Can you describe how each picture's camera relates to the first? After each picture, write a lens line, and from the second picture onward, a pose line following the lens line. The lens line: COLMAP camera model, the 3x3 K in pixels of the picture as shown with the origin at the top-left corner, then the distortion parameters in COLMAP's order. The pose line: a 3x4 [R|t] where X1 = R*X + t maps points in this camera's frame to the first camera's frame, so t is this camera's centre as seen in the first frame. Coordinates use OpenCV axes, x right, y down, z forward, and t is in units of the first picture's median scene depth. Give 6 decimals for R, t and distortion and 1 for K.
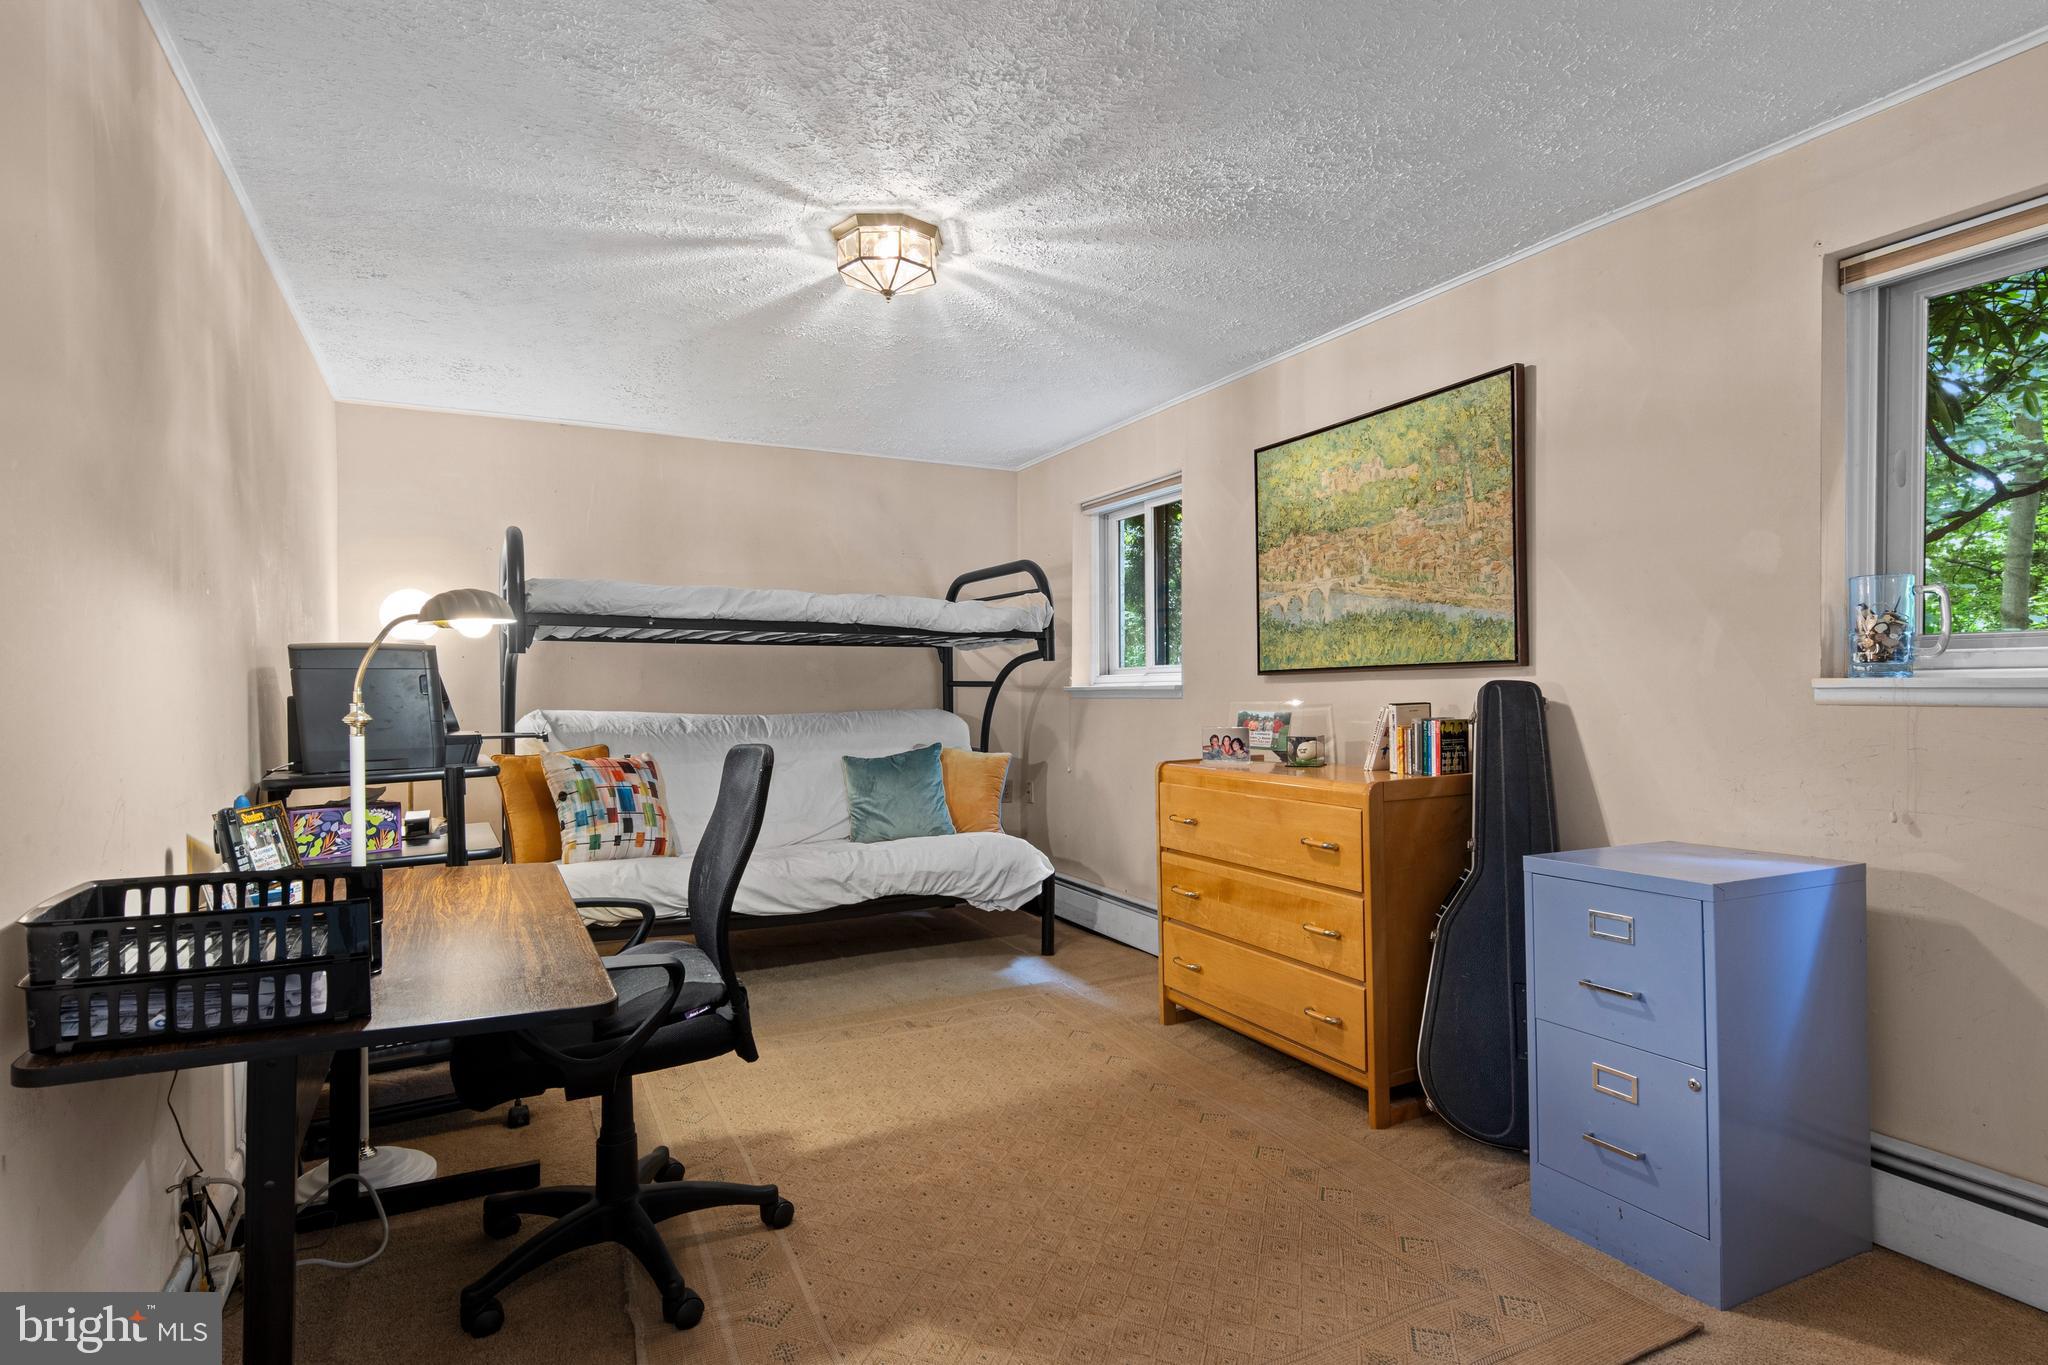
lens RADIAL K [[1045.3, 0, 1024.2], [0, 1045.3, 689.5], [0, 0, 1]] dist [0.006931, -0.001166]
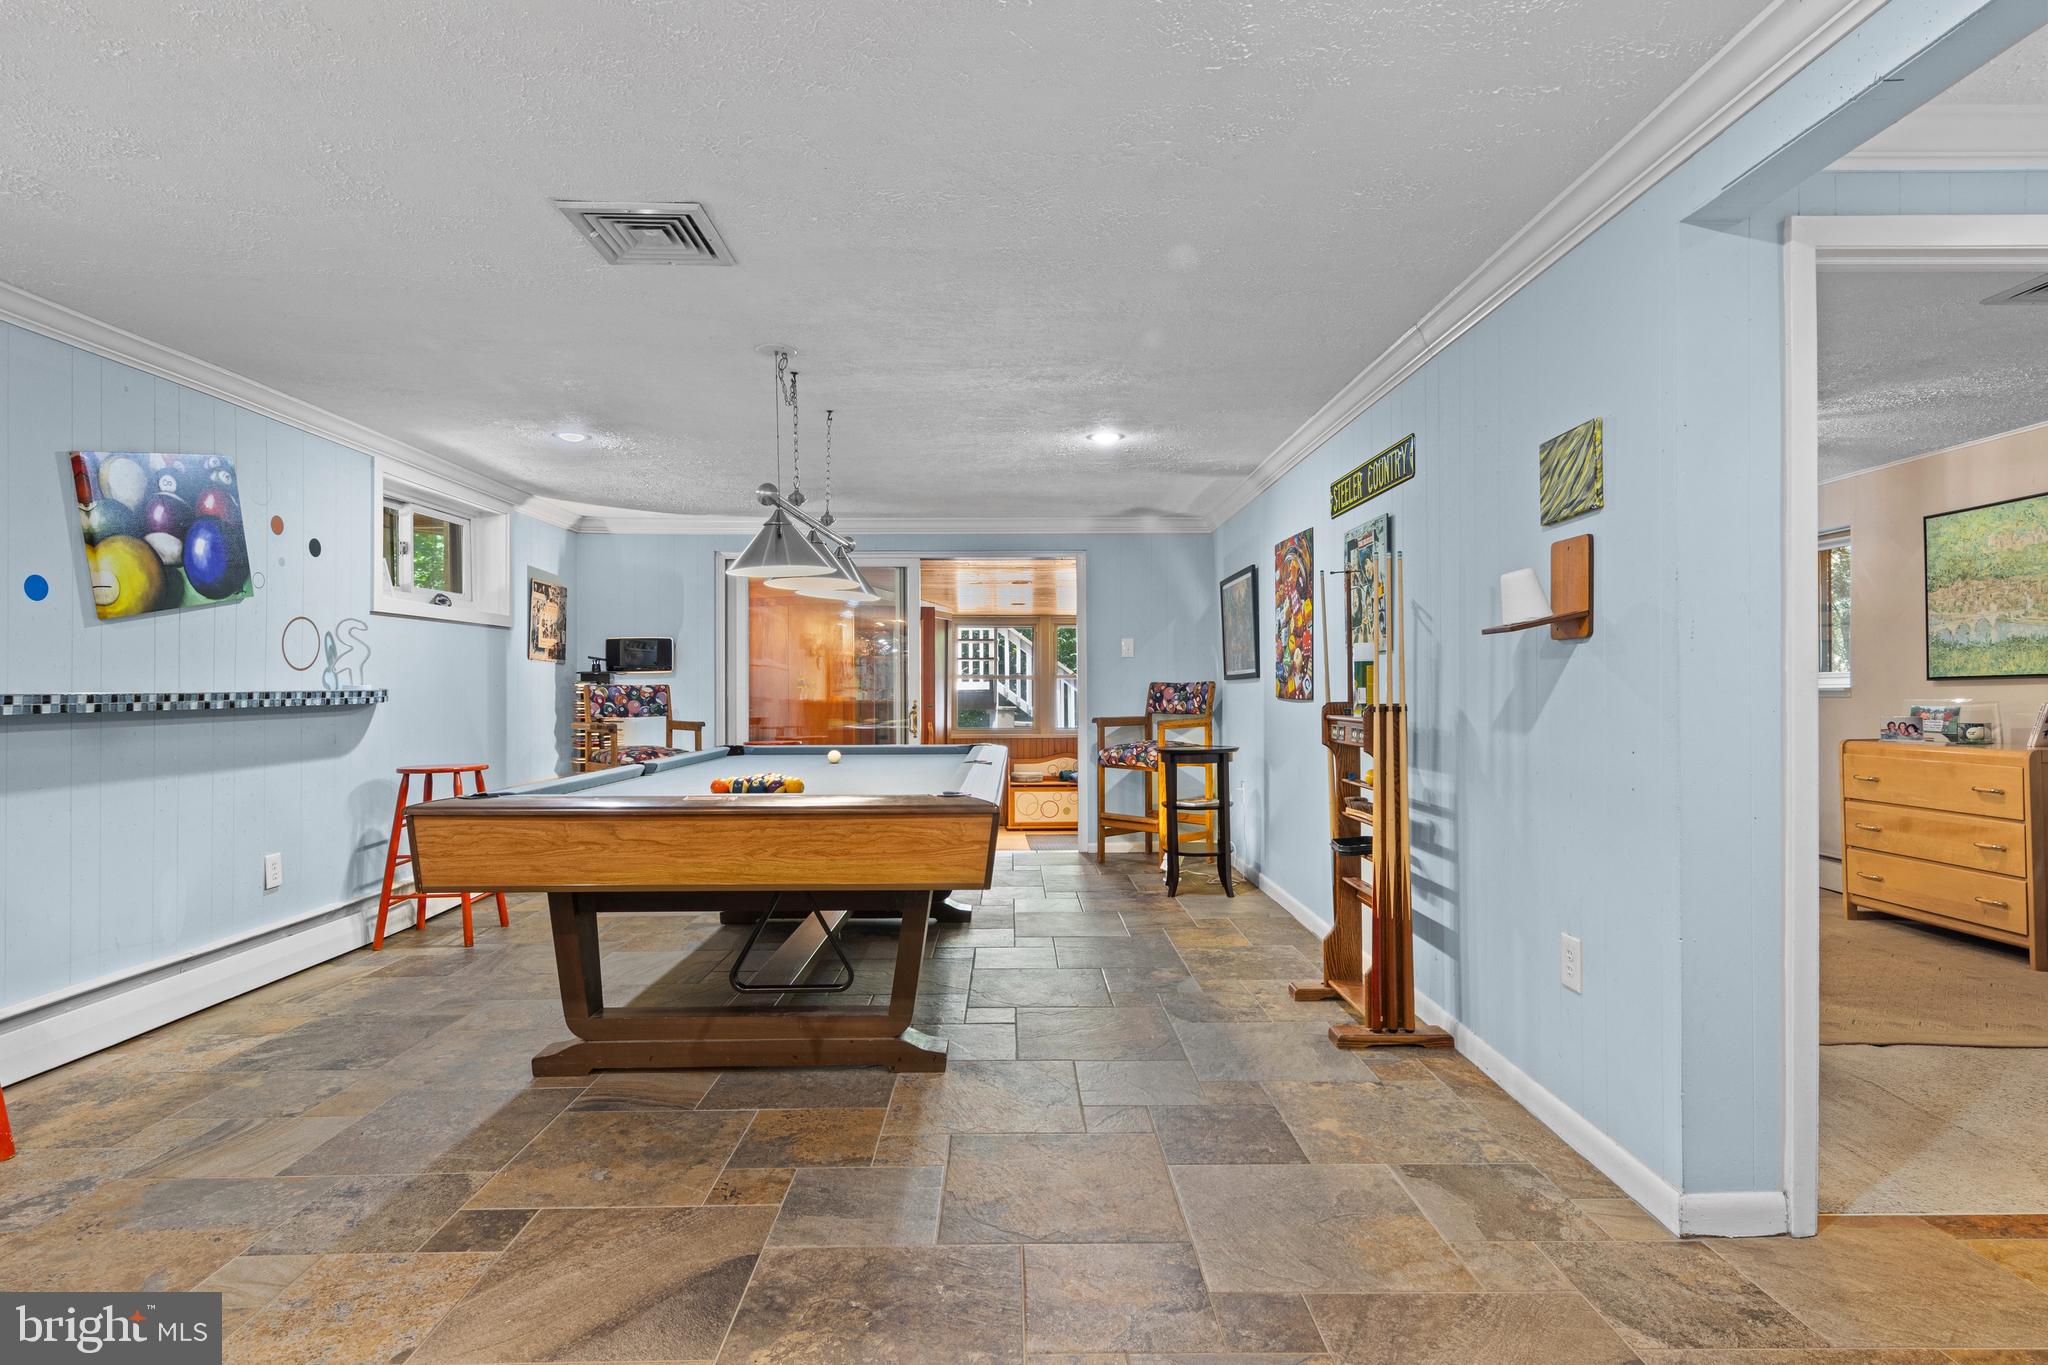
lens RADIAL K [[1045.3, 0, 1020.1], [0, 1045.3, 683.8], [0, 0, 1]] dist [0.006931, -0.001166]
pose [[0.894631, -0.000308, -0.446805, -0.251583], [-0.001611, 0.999991, -0.003914, -0.002005], [0.446802, 0.004221, 0.894623, -0.853617]]
